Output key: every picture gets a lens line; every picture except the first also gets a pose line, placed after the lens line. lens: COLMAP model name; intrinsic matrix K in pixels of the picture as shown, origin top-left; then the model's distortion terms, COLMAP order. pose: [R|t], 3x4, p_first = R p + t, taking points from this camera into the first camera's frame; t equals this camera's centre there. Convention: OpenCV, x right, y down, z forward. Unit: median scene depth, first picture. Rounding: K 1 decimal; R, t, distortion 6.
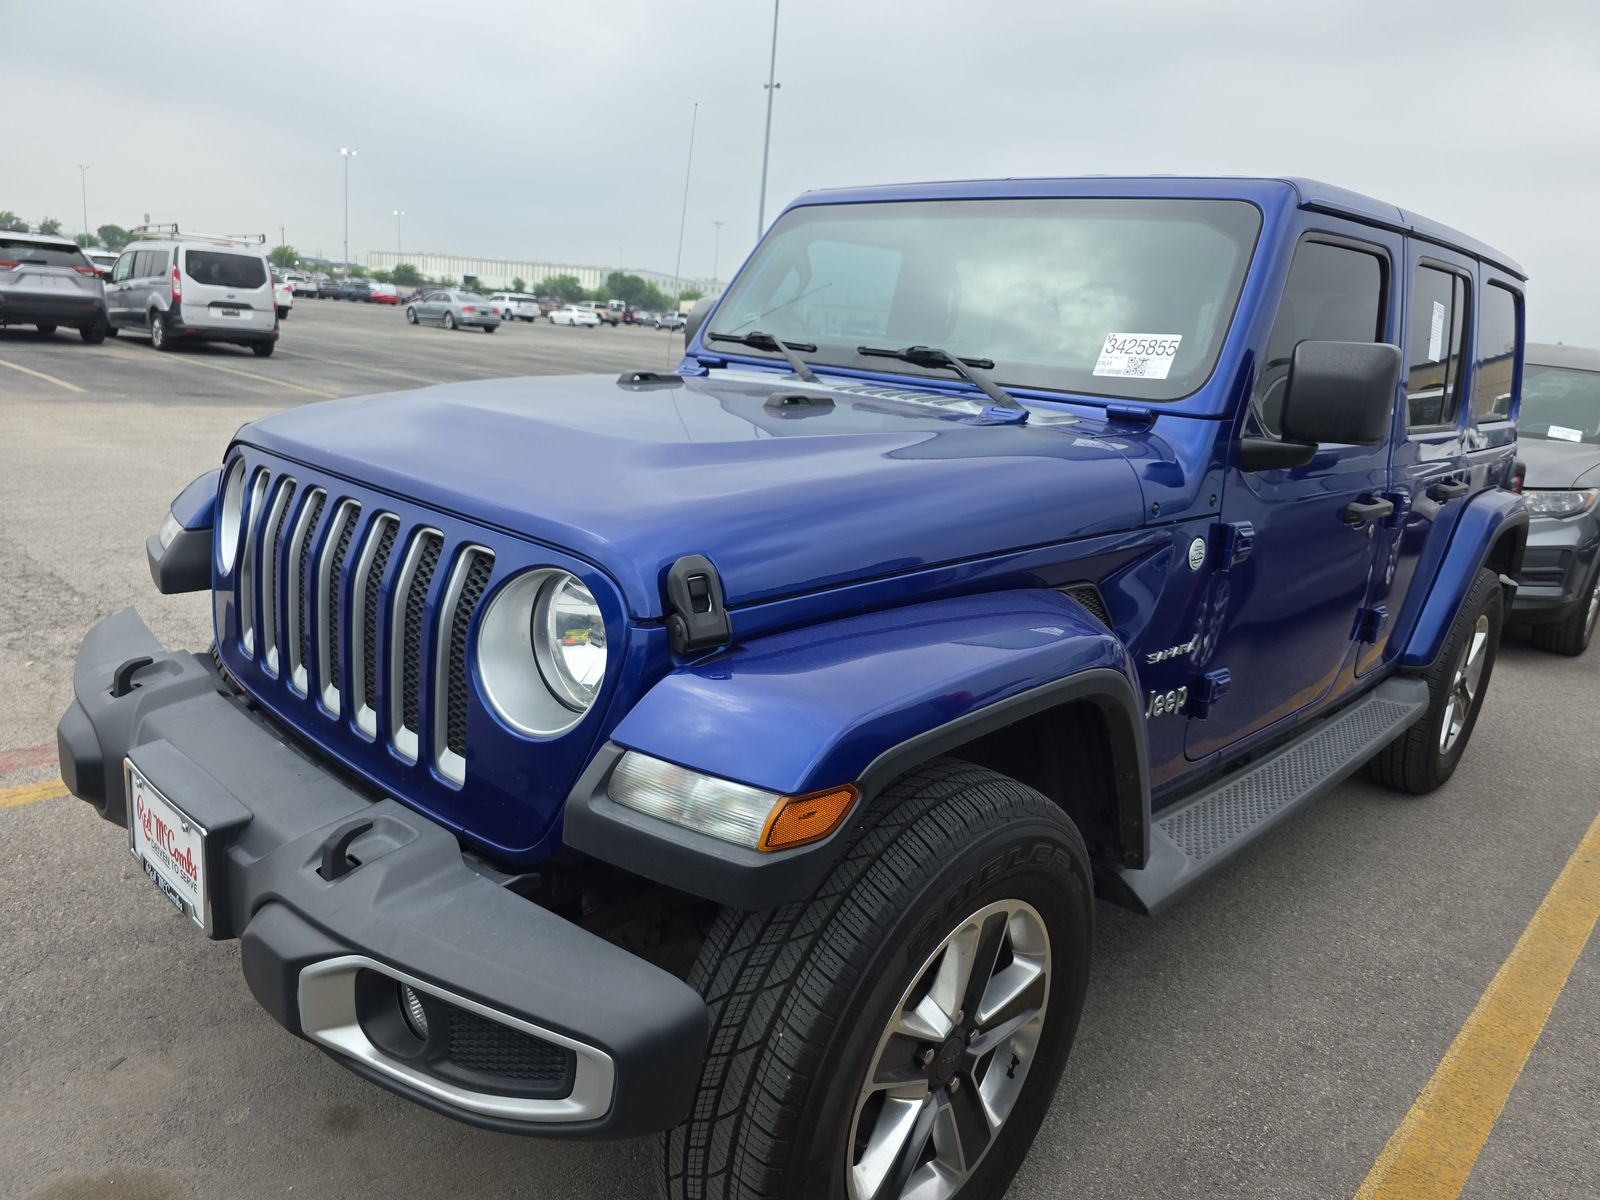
lens RADIAL K [[1060.5, 0, 797.5], [0, 1060.5, 611.6], [0, 0, 1]] dist [0.033106, -0.001551]
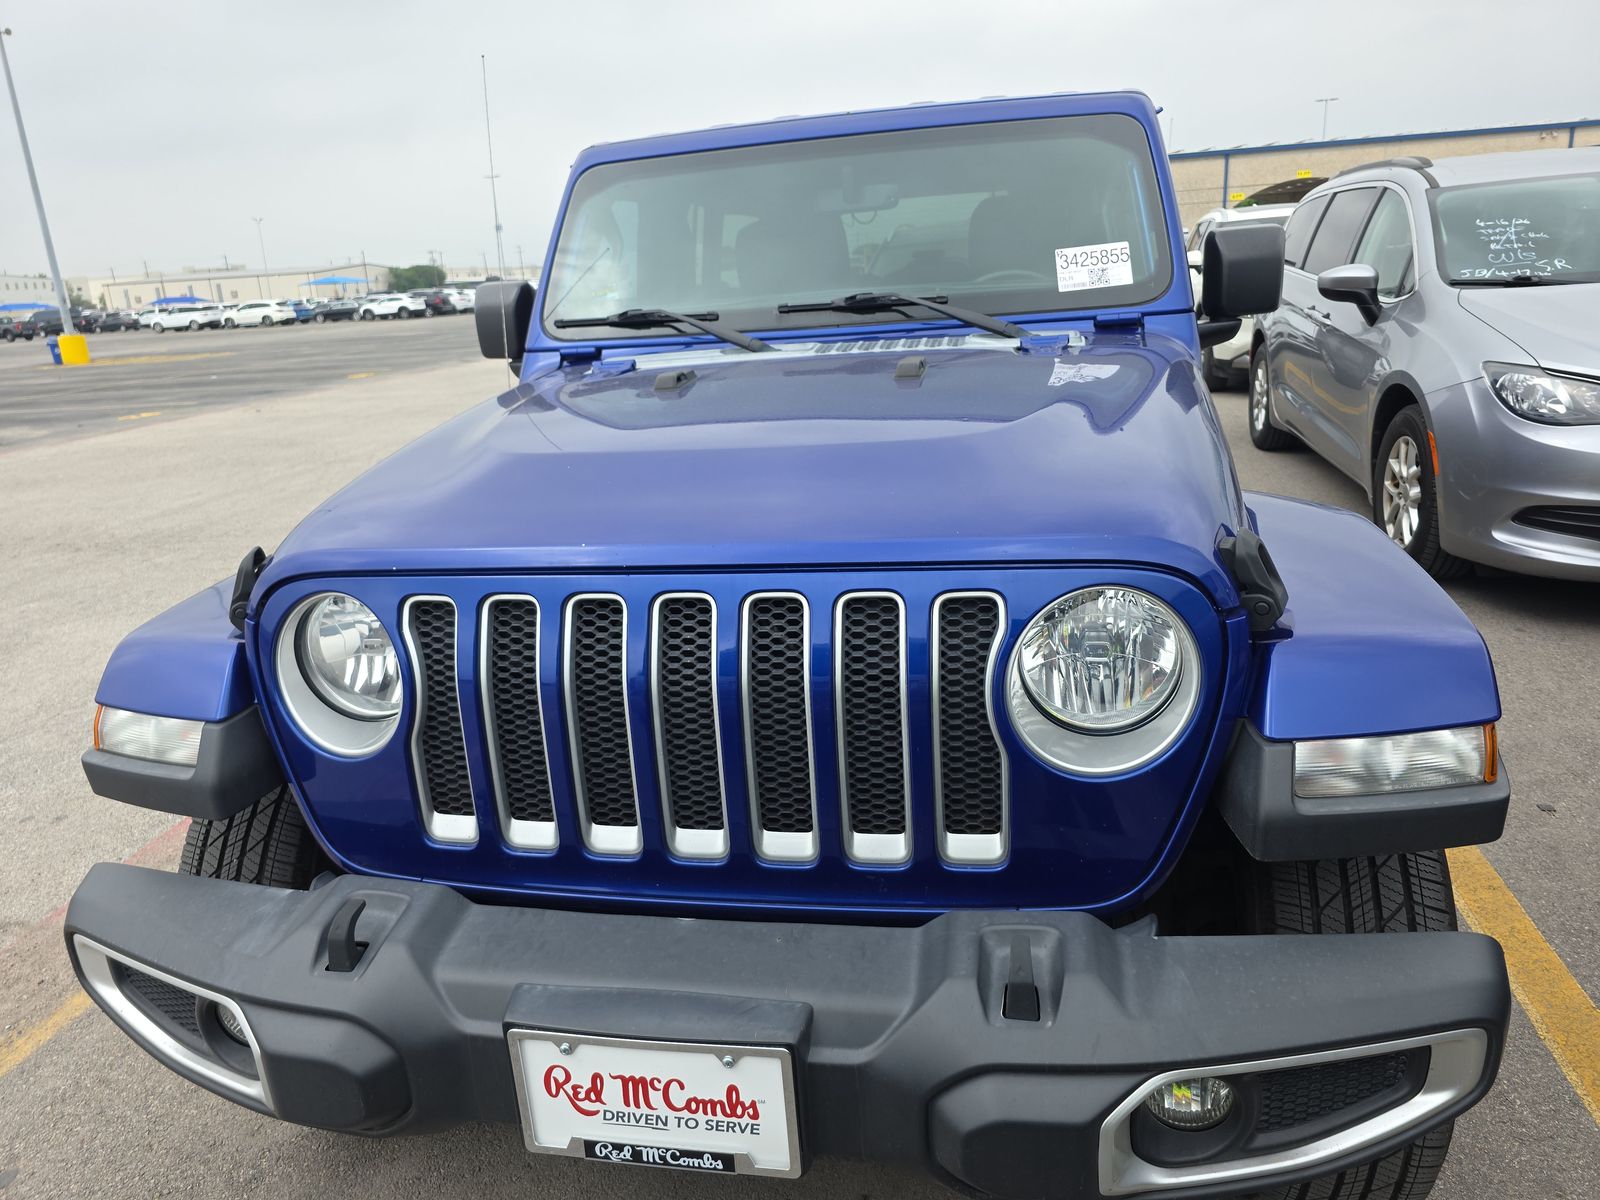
lens RADIAL K [[1060.5, 0, 801.2], [0, 1060.5, 612.4], [0, 0, 1]] dist [0.033106, -0.001551]
pose [[0.840760, -0.290417, 0.456925, -0.514808], [0.269491, 0.956463, 0.112046, -0.109160], [-0.469572, 0.028933, 0.882420, 0.210593]]
